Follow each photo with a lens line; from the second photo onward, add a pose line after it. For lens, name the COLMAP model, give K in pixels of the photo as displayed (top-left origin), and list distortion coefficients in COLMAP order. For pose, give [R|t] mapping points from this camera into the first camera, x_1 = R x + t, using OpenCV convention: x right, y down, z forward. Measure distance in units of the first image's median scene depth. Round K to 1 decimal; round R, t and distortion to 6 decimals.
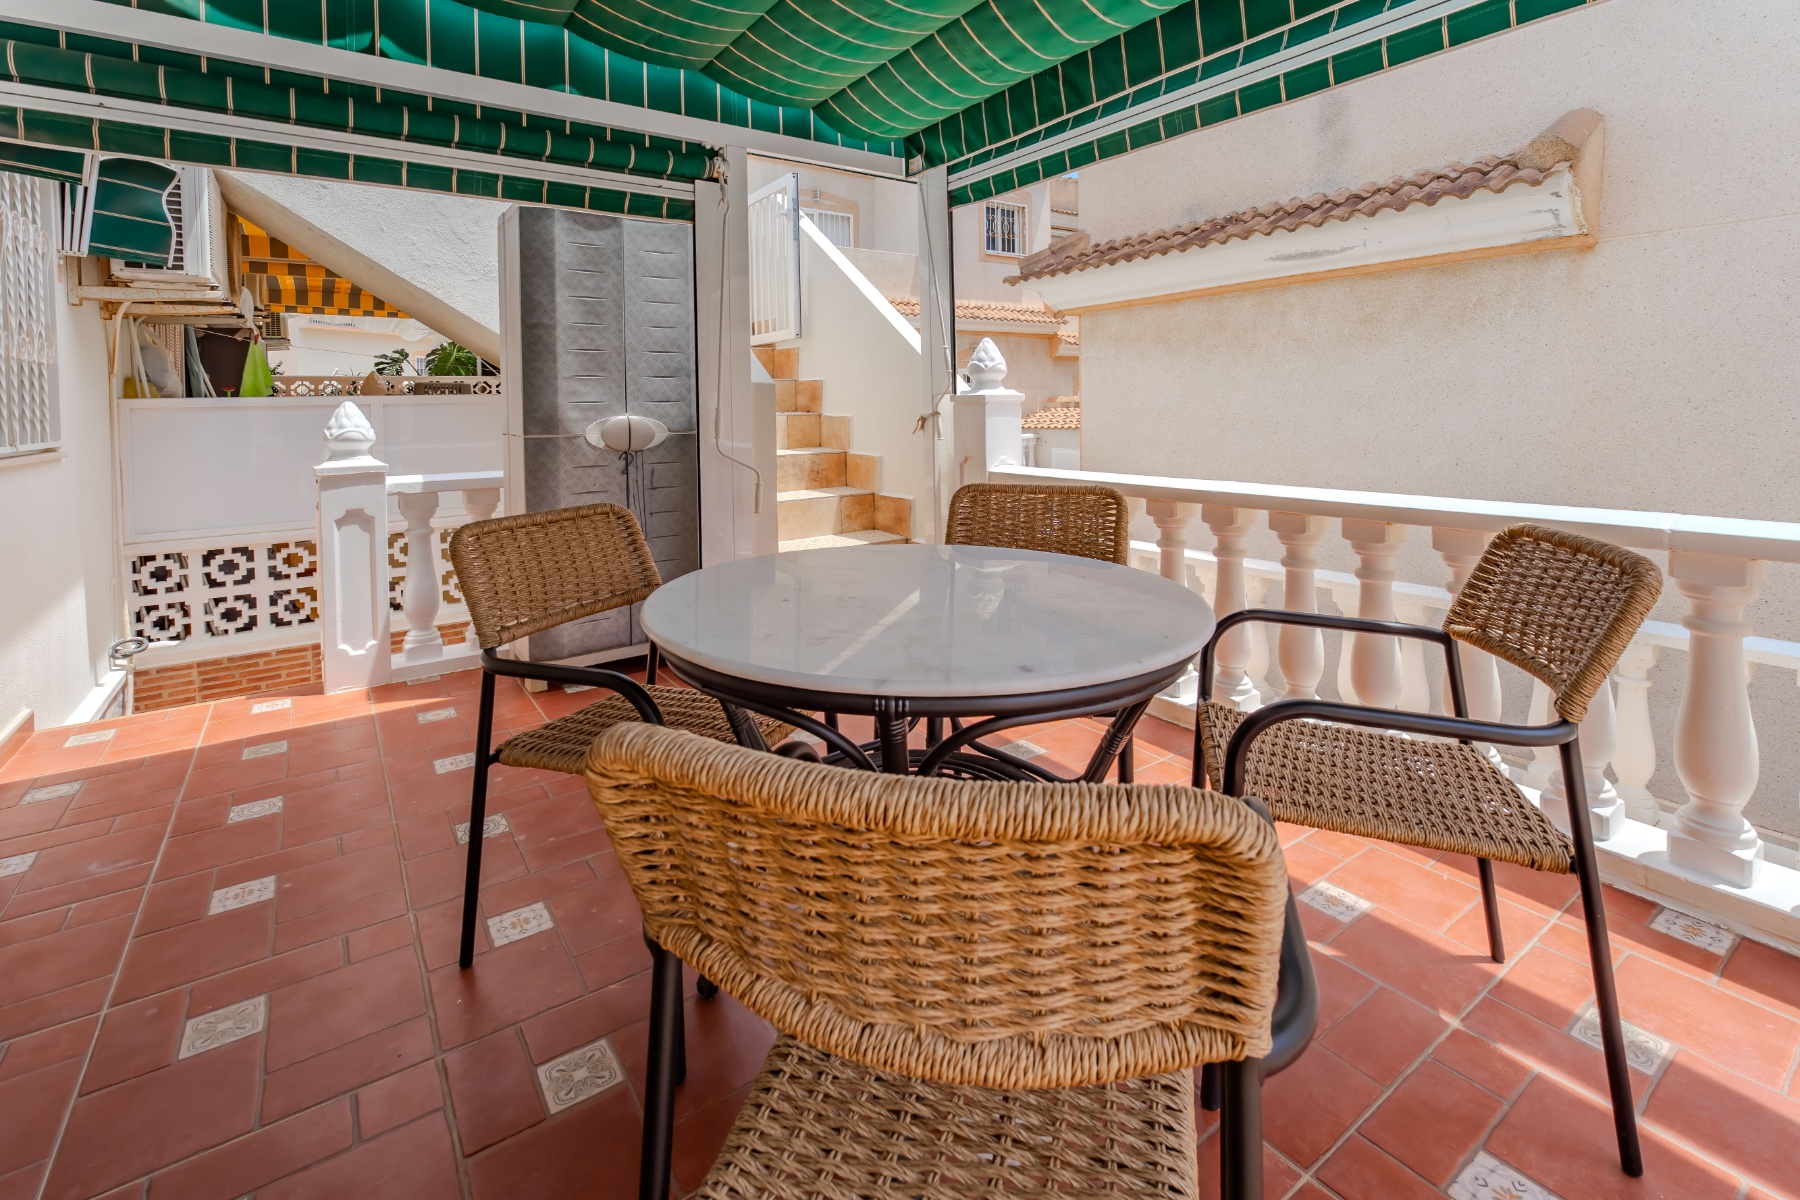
lens RADIAL K [[748.2, 0, 900.0], [0, 748.2, 600.0], [0, 0, 1]] dist [-0.011924, -0.000122]
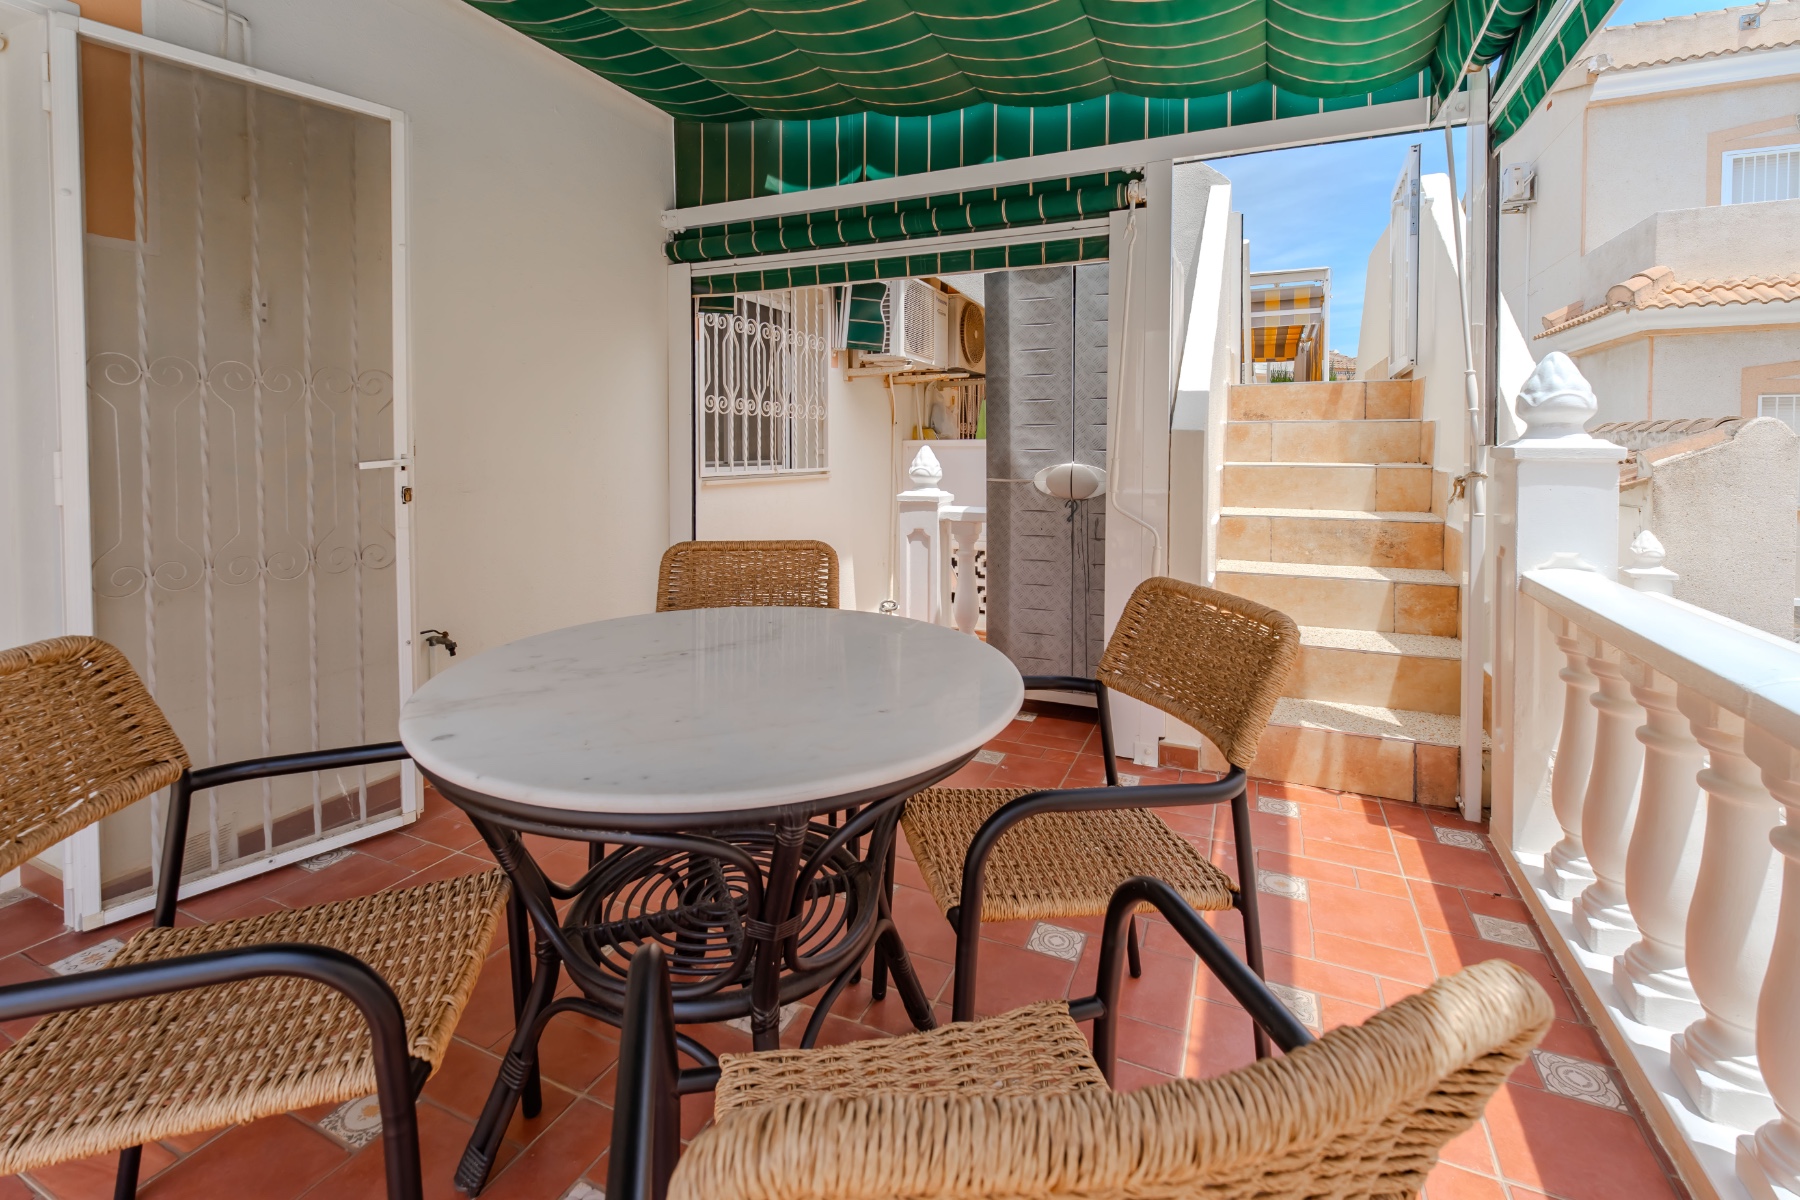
lens RADIAL K [[759.8, 0, 904.7], [0, 759.8, 625.7], [0, 0, 1]] dist [-0.000517, -0.000124]
pose [[0.527270, 0.204771, -0.824654, 0.420903], [-0.223789, 0.969728, 0.097707, -0.092916], [0.819698, 0.133030, 0.557134, 0.302823]]
